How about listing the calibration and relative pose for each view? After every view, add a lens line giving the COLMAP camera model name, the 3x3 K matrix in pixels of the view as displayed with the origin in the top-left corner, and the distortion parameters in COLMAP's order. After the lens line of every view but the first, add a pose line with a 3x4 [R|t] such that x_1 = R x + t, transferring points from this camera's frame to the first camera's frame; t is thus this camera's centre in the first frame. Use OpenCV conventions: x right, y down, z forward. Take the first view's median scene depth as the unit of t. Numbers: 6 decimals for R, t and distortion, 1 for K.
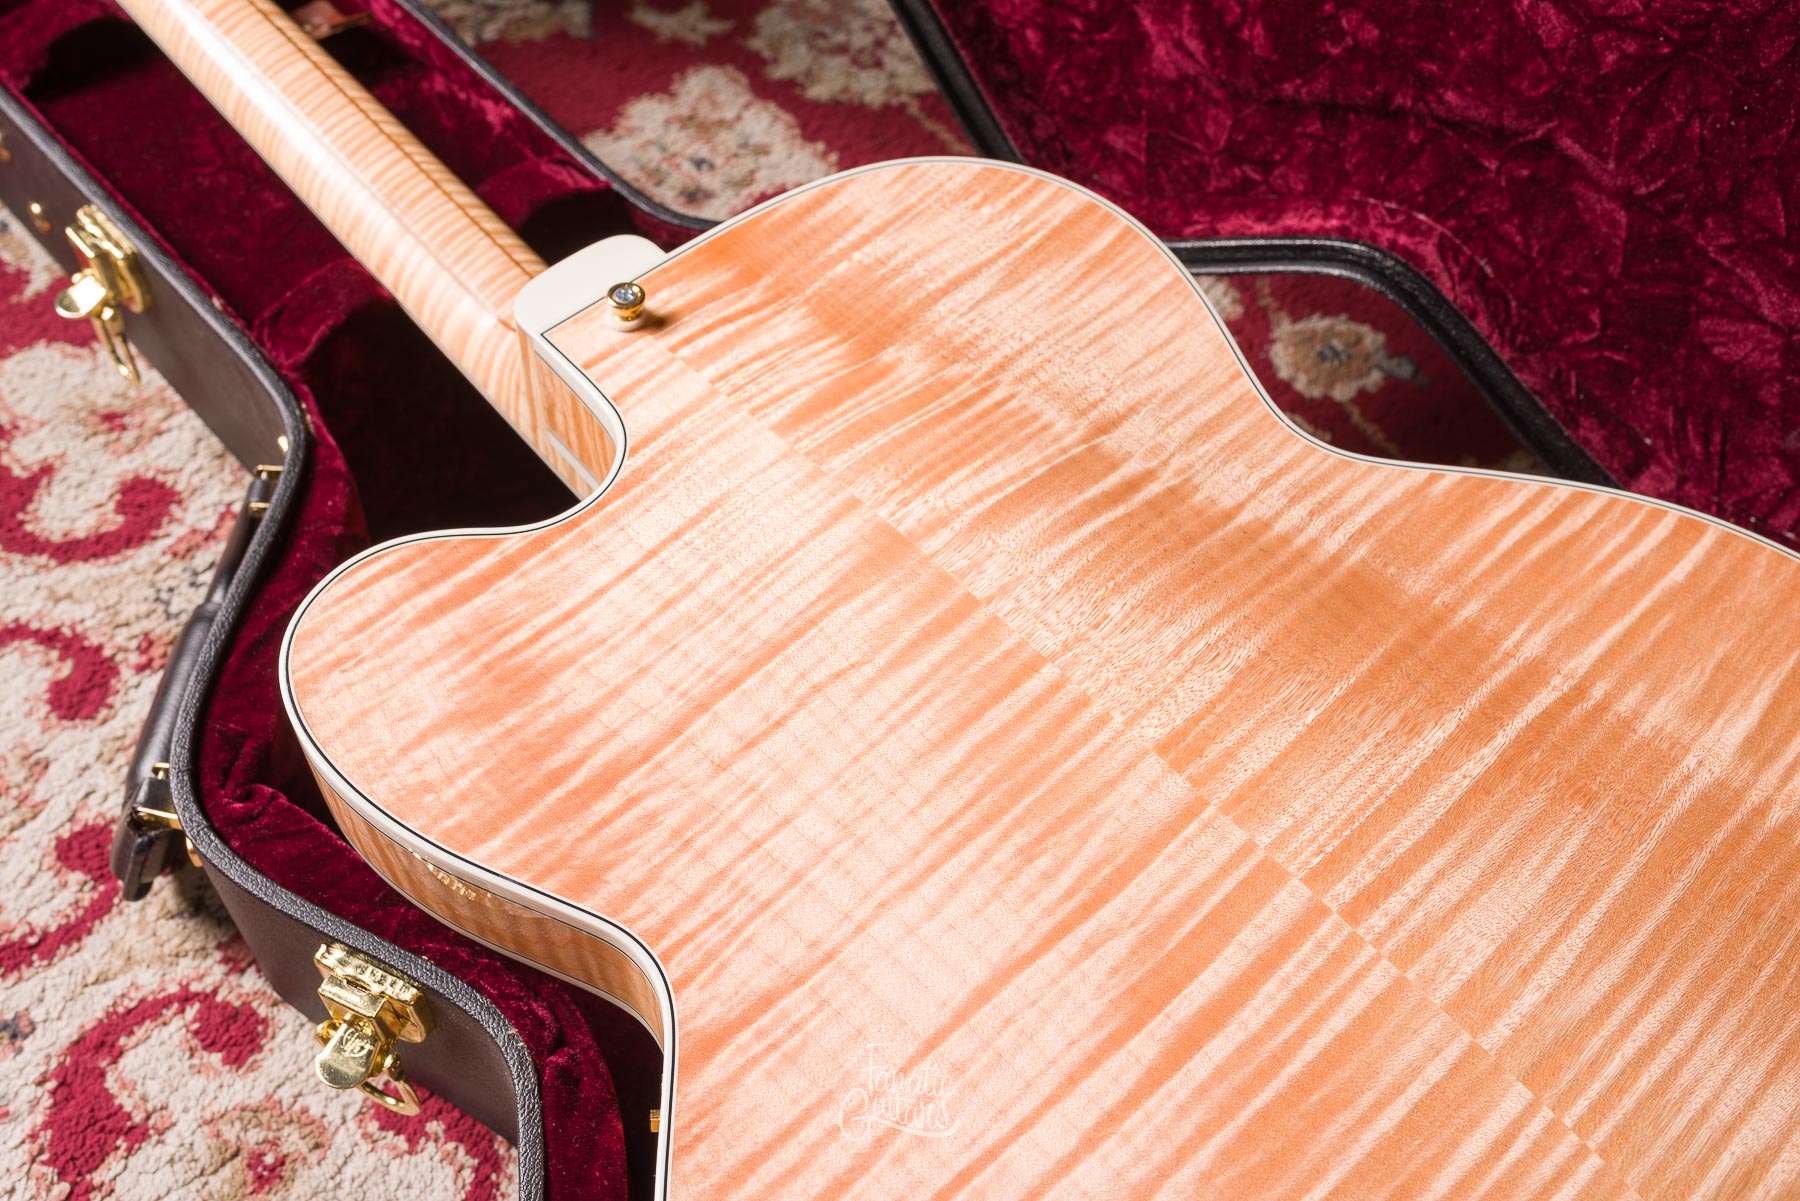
lens RADIAL K [[1762.5, 0, 899.7], [0, 1762.5, 602.0], [0, 0, 1]] dist [0.003223, 0.000241]
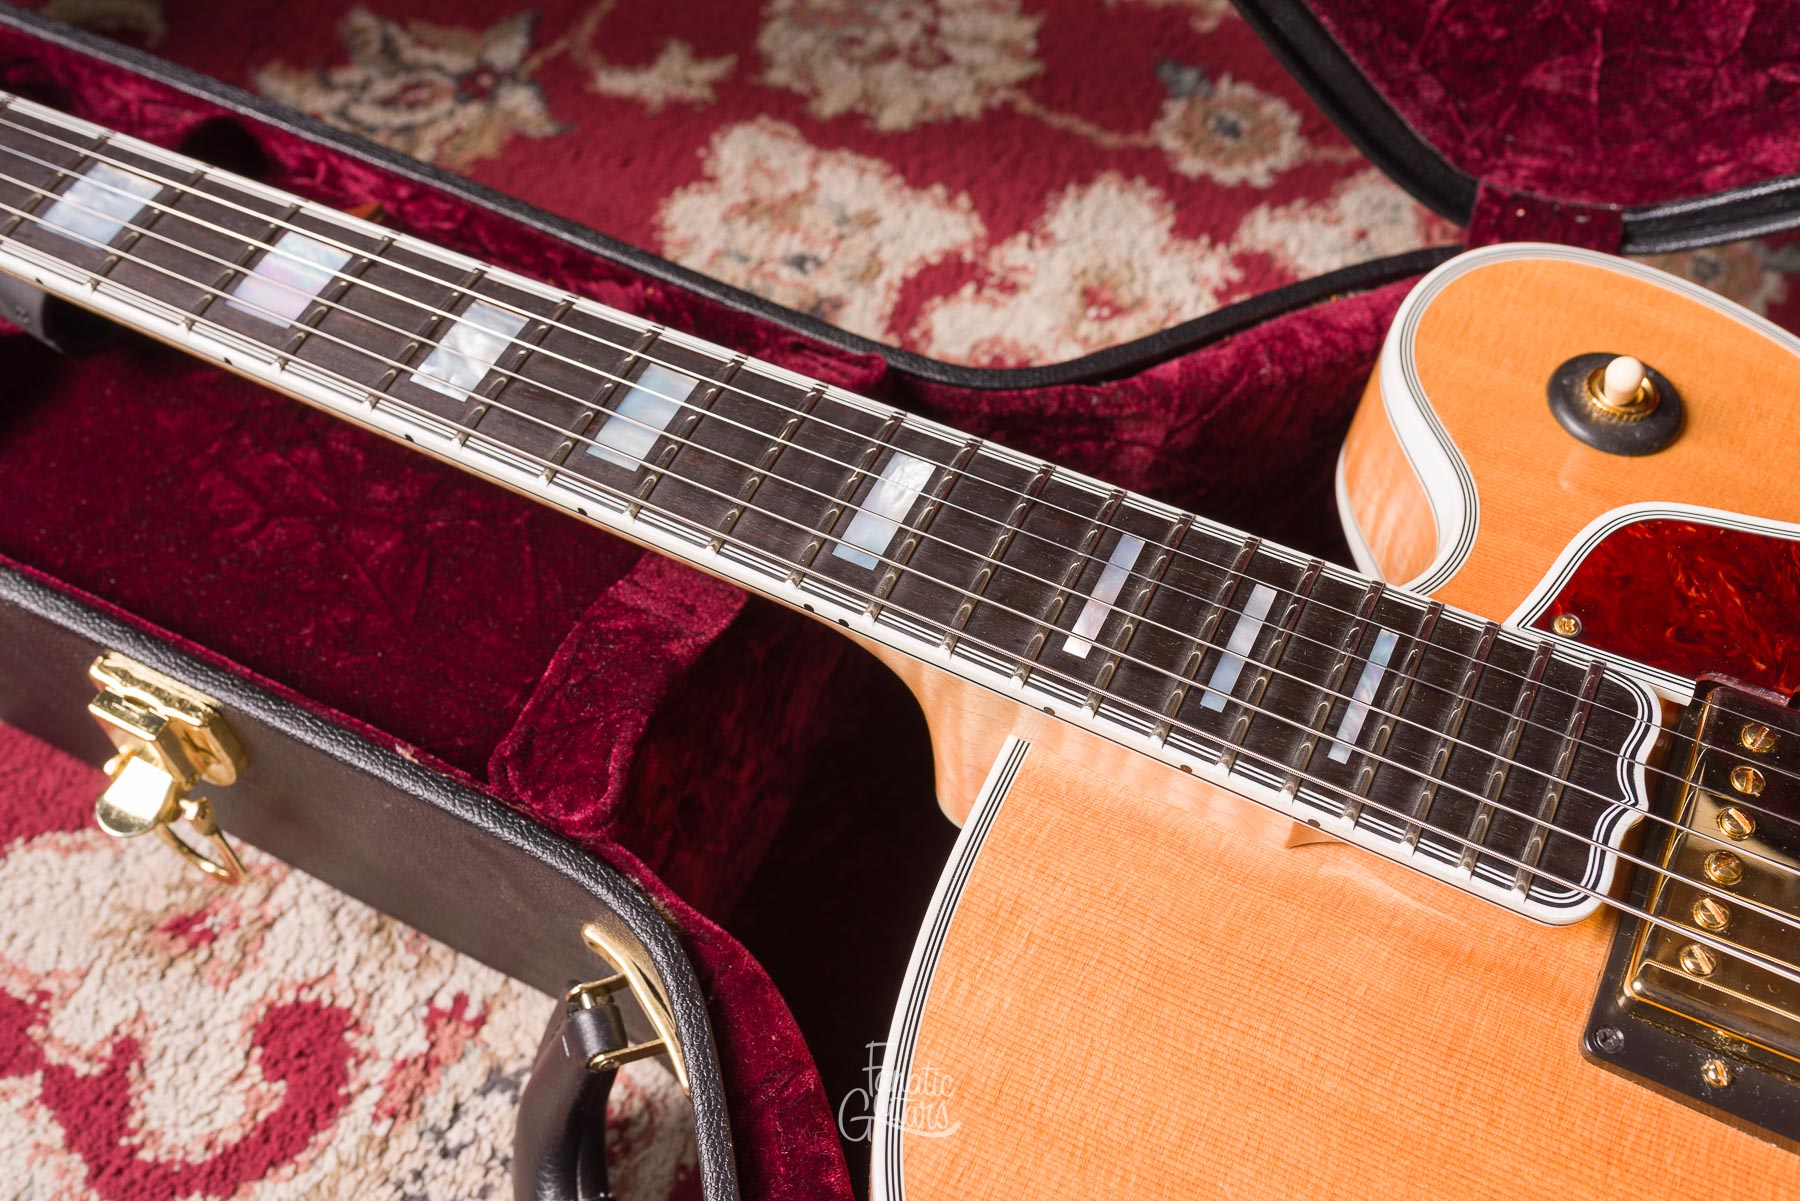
lens RADIAL K [[1784.2, 0, 900.0], [0, 1784.2, 605.7], [0, 0, 1]] dist [0.006870, -0.012539]
pose [[0.936374, -0.318306, 0.147935, -0.302632], [0.310847, 0.947752, 0.071696, -0.208665], [-0.163027, -0.021149, 0.986395, 0.368918]]
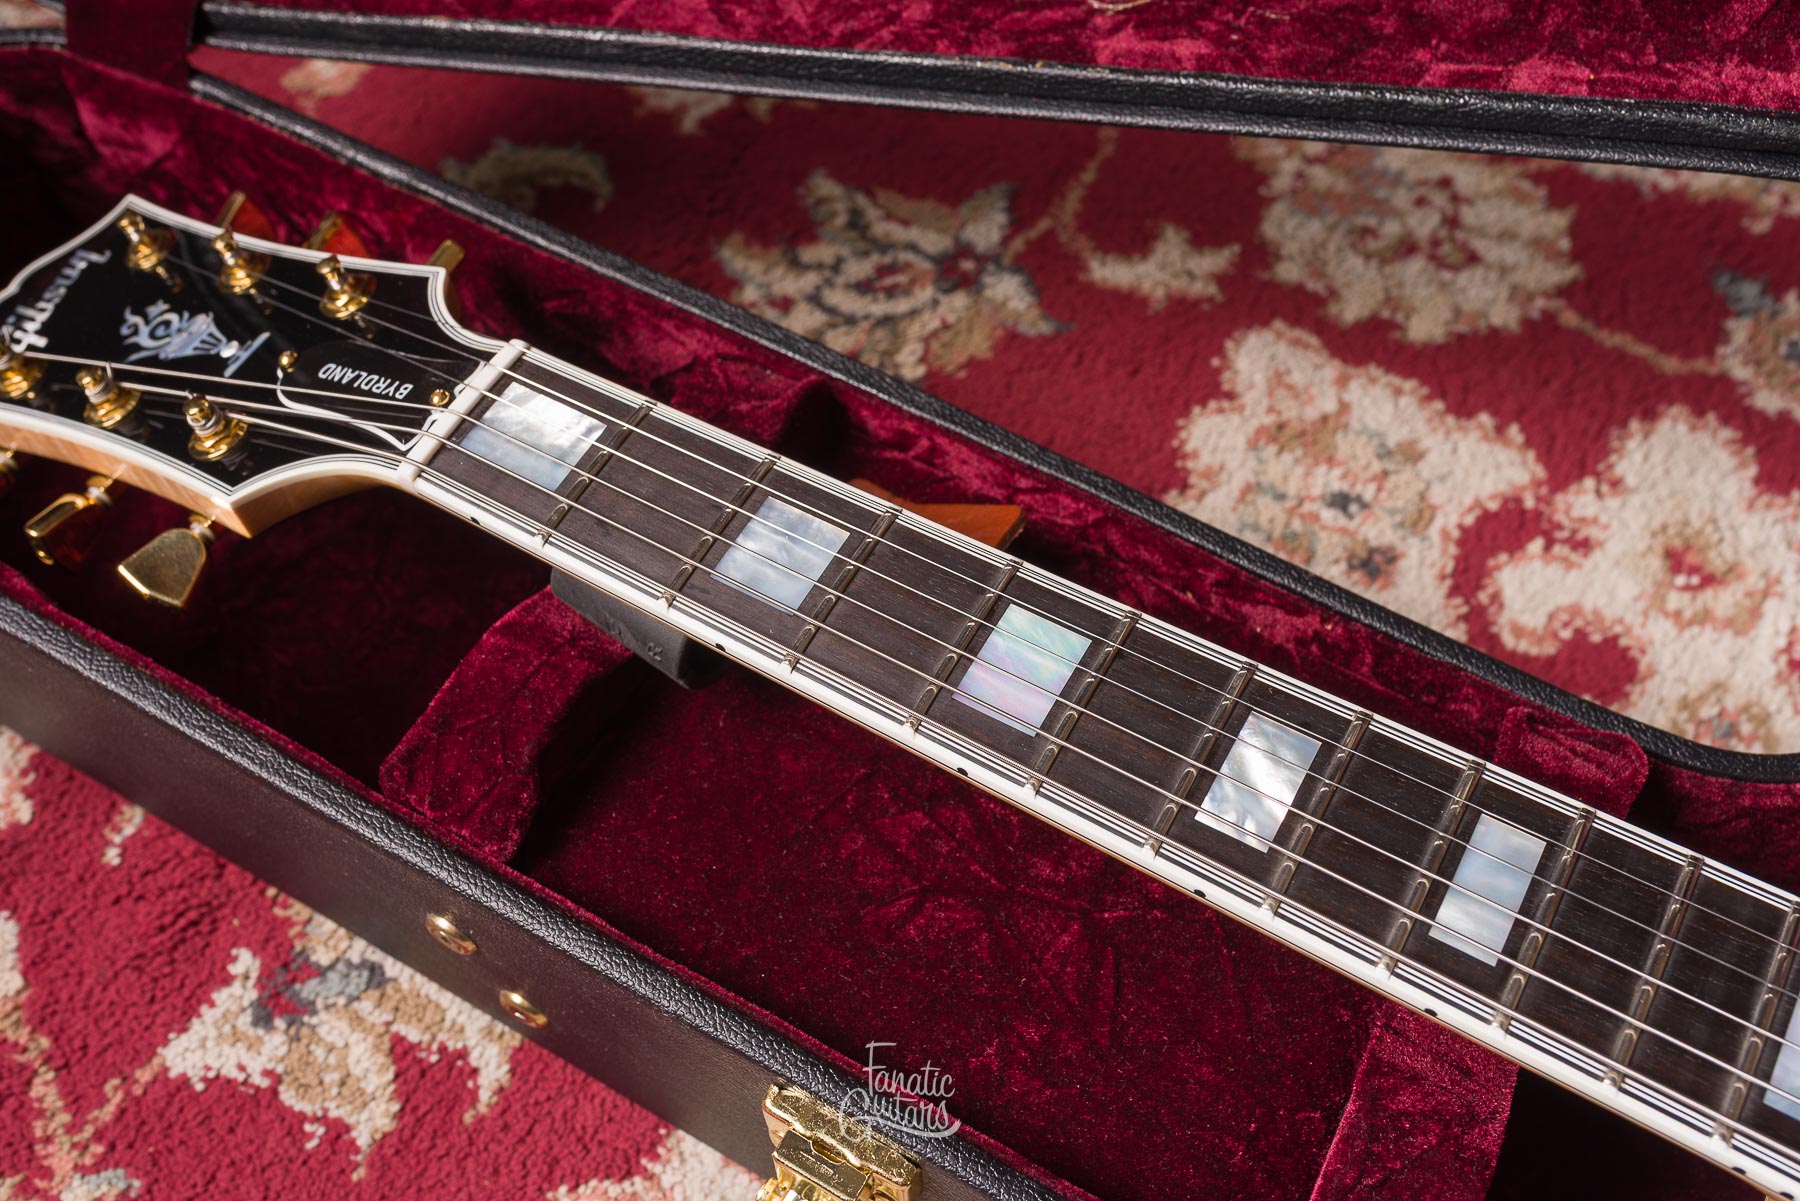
lens RADIAL K [[1777.0, 0, 898.9], [0, 1777.0, 603.5], [0, 0, 1]] dist [0.006693, -0.010747]
pose [[0.955147, -0.276711, 0.105472, -0.462255], [0.269153, 0.959730, 0.080462, -0.412967], [-0.123490, -0.048464, 0.991162, 0.501032]]
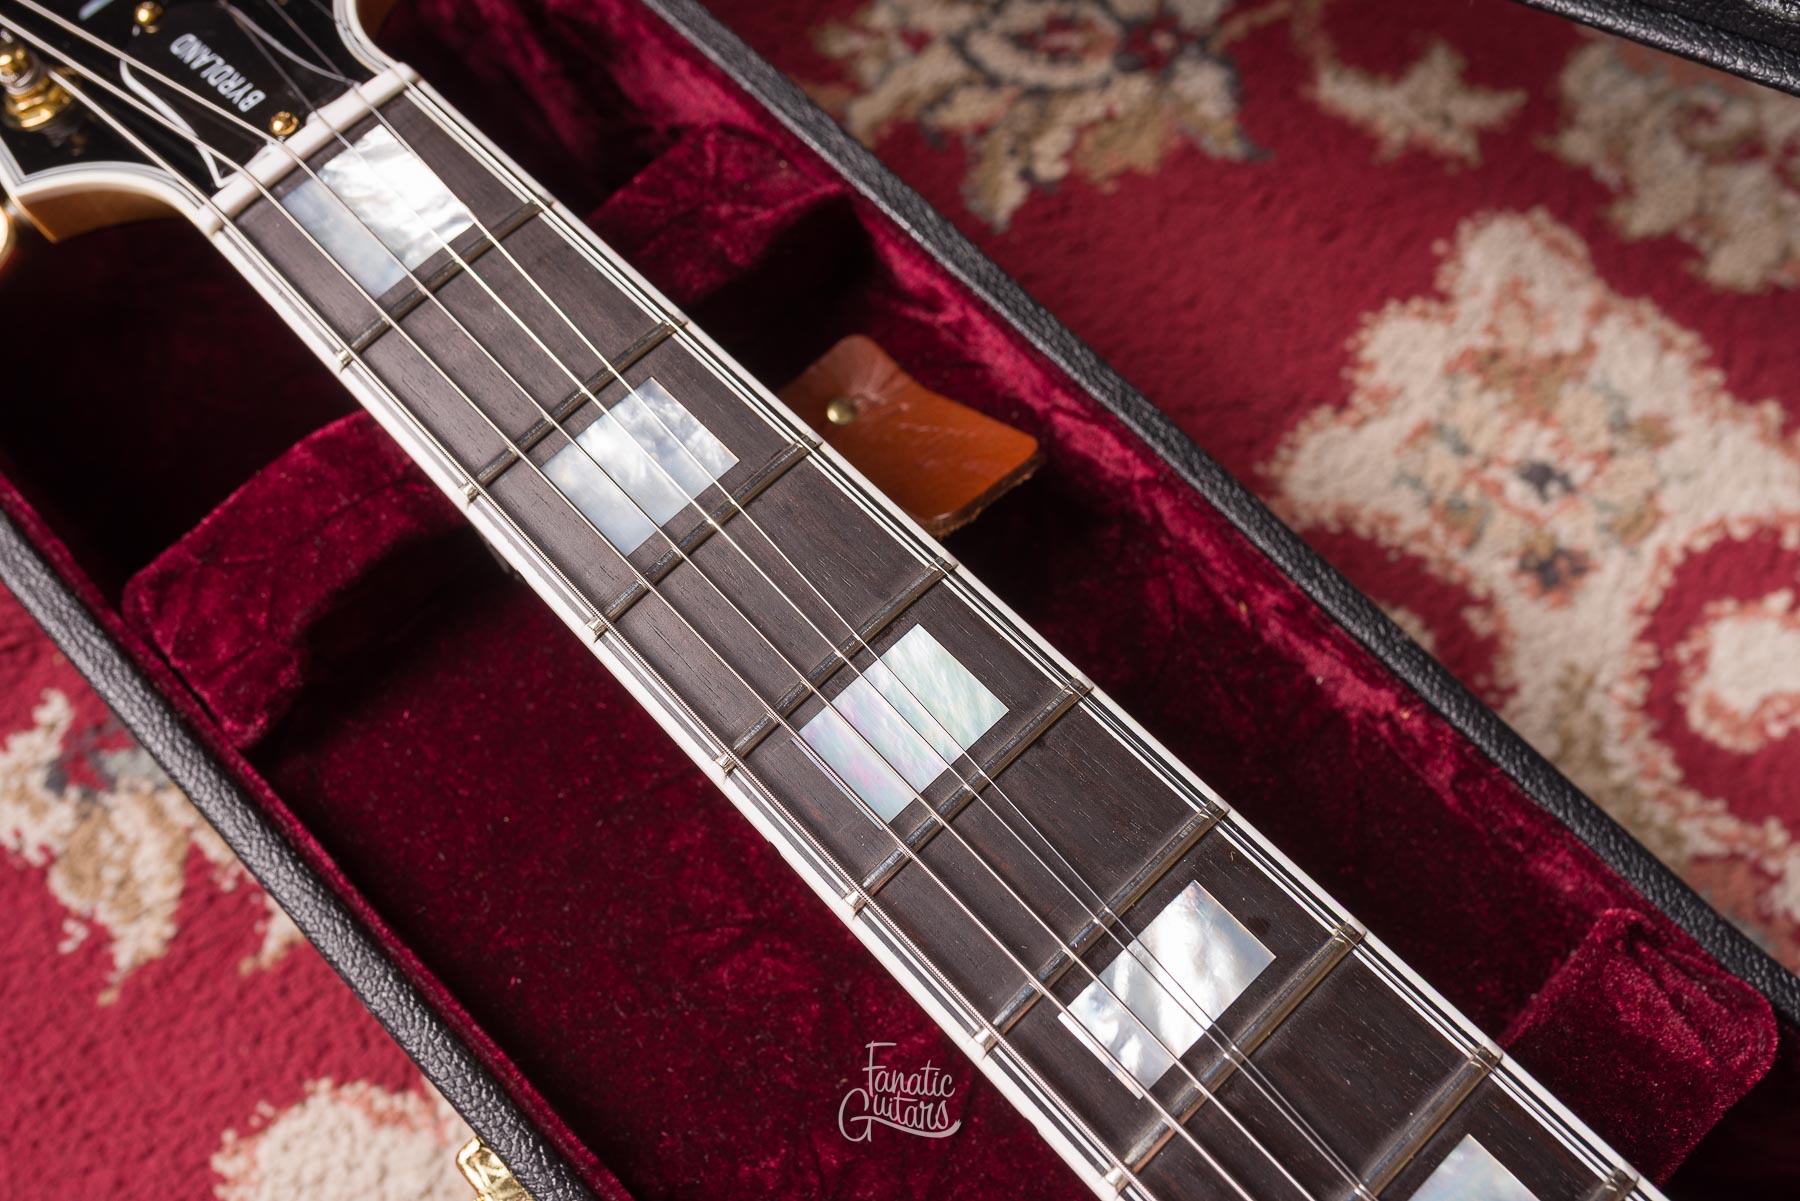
lens RADIAL K [[1822.9, 0, 900.9], [0, 1822.9, 595.7], [0, 0, 1]] dist [0.006999, 0.000343]
pose [[0.997924, -0.034929, -0.054113, -0.352570], [0.046622, 0.971418, 0.232752, -0.458127], [0.044436, -0.234792, 0.971030, 0.658313]]
